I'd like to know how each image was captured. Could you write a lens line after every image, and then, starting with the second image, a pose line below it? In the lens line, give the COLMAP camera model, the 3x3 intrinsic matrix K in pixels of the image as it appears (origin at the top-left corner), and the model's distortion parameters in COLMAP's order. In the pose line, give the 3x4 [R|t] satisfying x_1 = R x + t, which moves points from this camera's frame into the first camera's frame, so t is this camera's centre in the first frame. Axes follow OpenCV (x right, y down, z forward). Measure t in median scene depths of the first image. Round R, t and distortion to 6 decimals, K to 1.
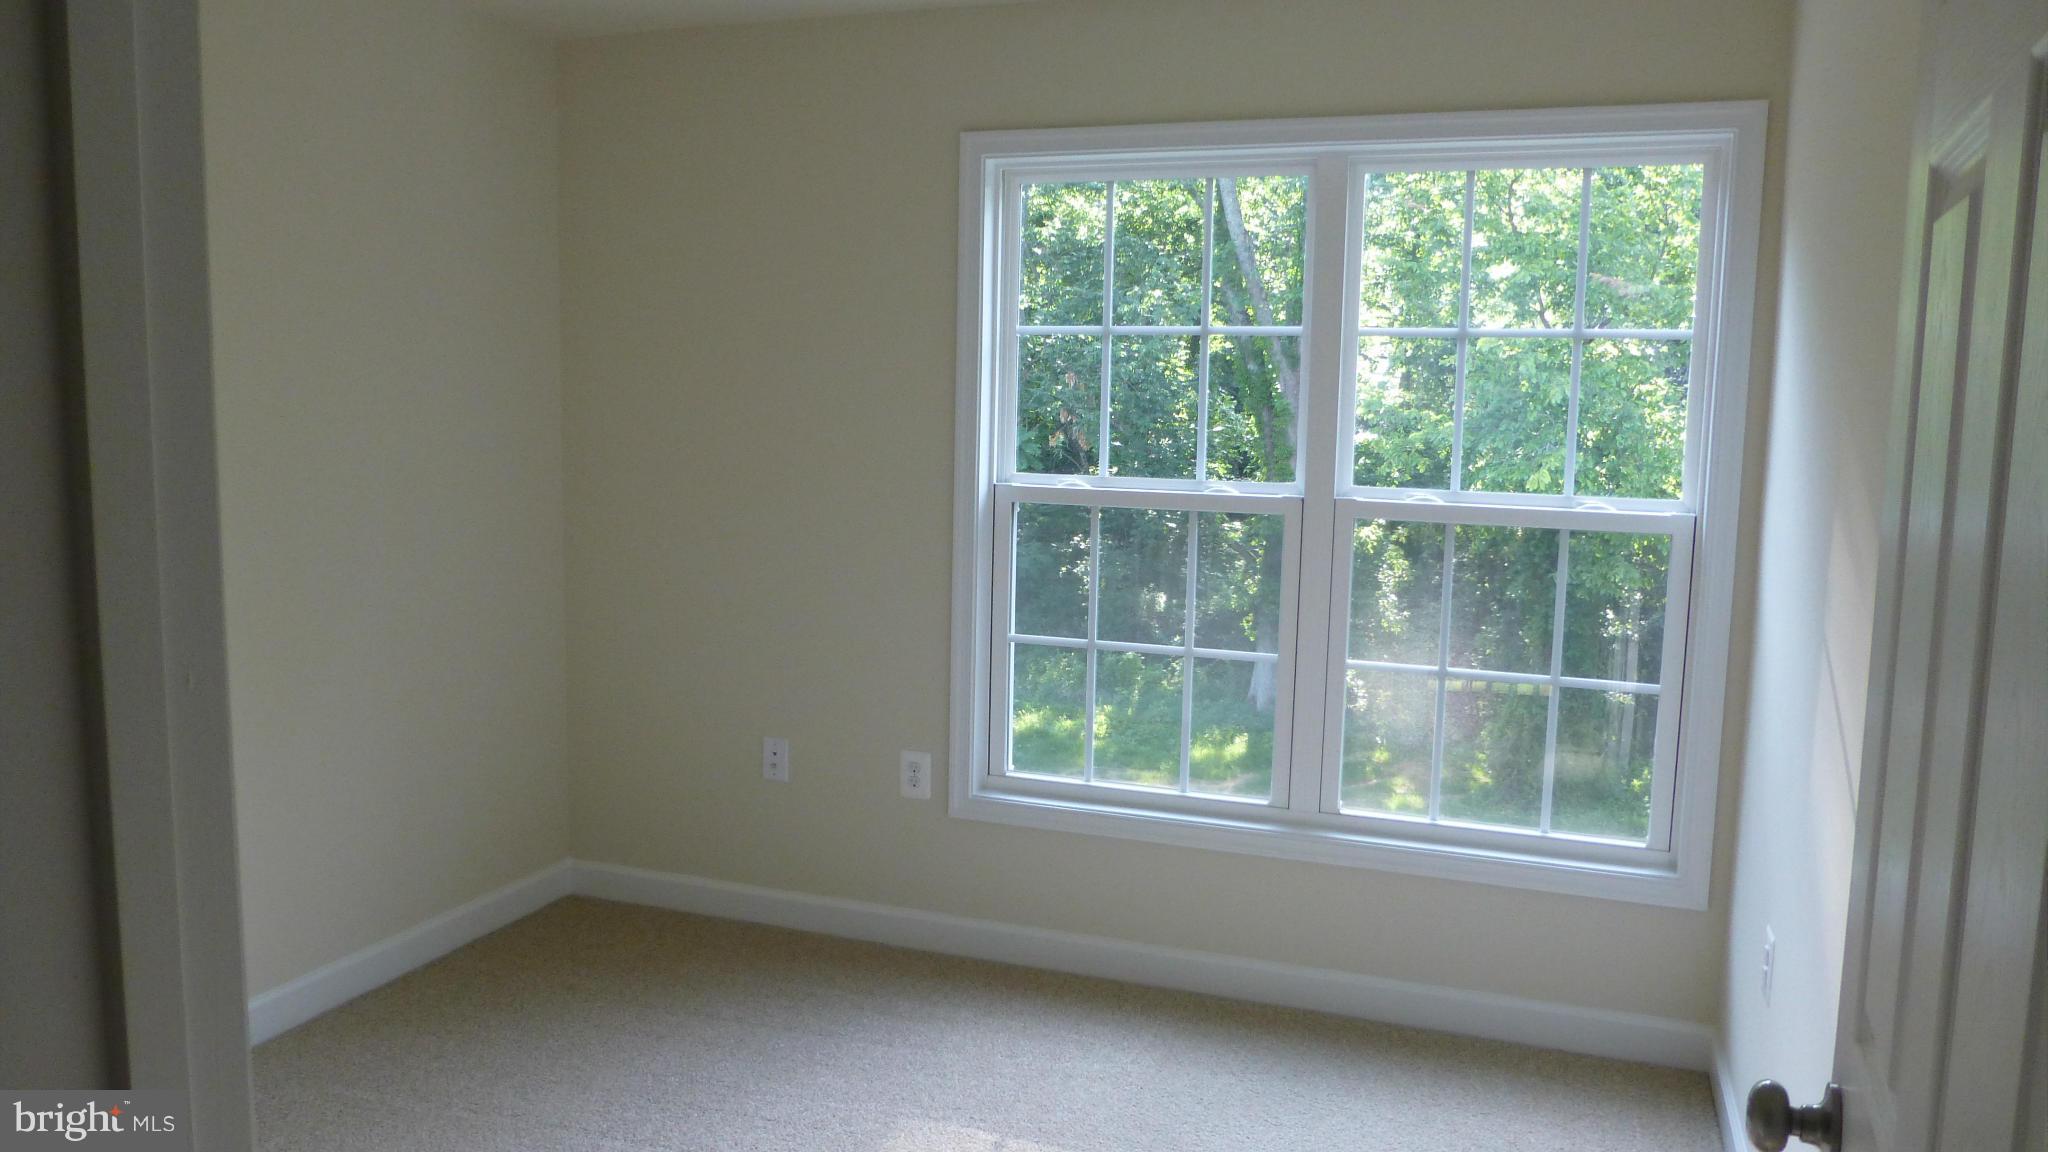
lens RADIAL K [[1473.7, 0, 1024.1], [0, 1473.7, 586.1], [0, 0, 1]] dist [-0.013718, 0.001318]
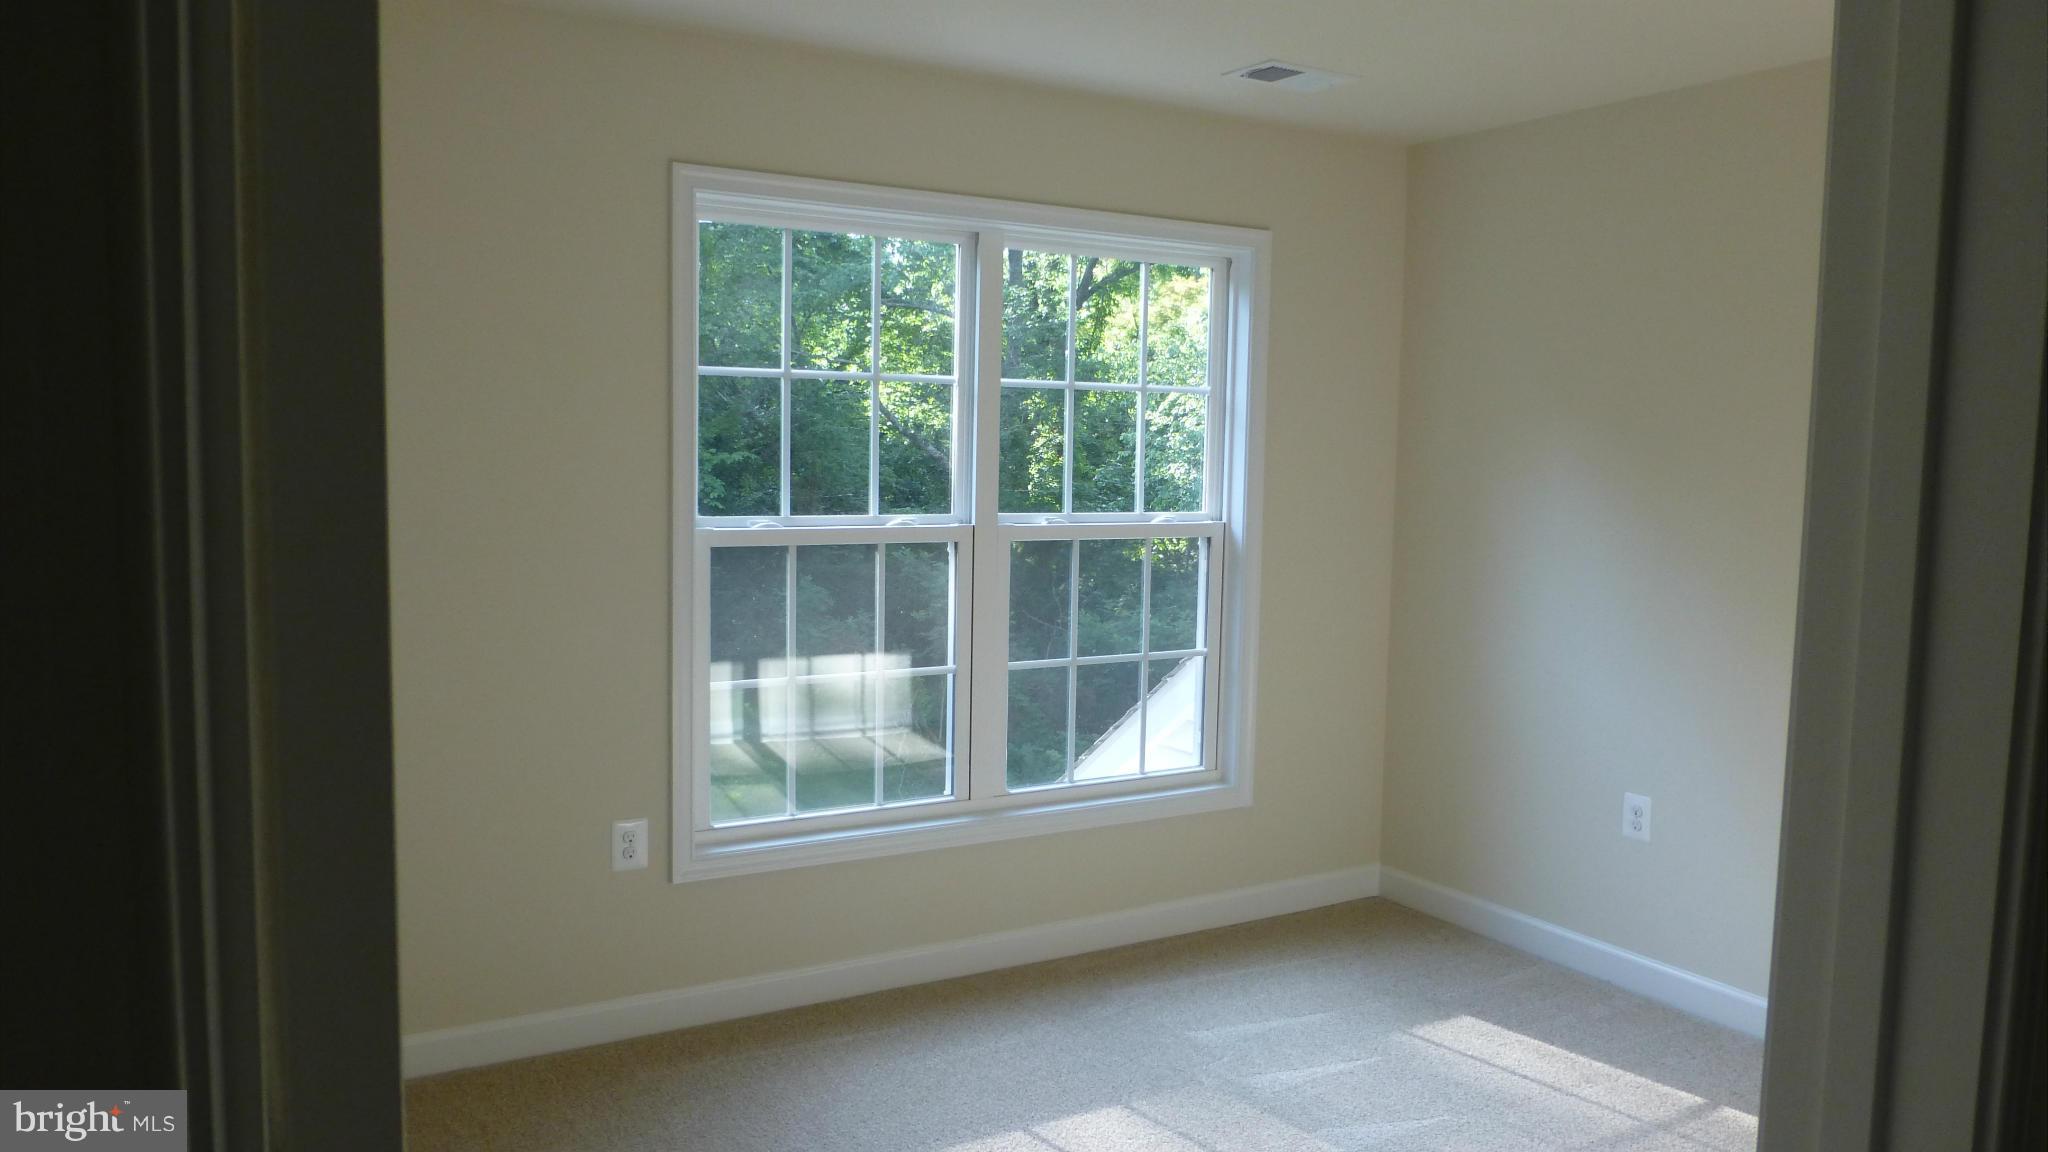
lens RADIAL K [[1473.7, 0, 1029.1], [0, 1473.7, 569.8], [0, 0, 1]] dist [-0.013718, 0.001318]
pose [[0.654954, -0.073363, 0.752099, -0.617386], [0.089889, 0.995773, 0.018854, -0.040710], [-0.750303, 0.055257, 0.658780, 0.202817]]
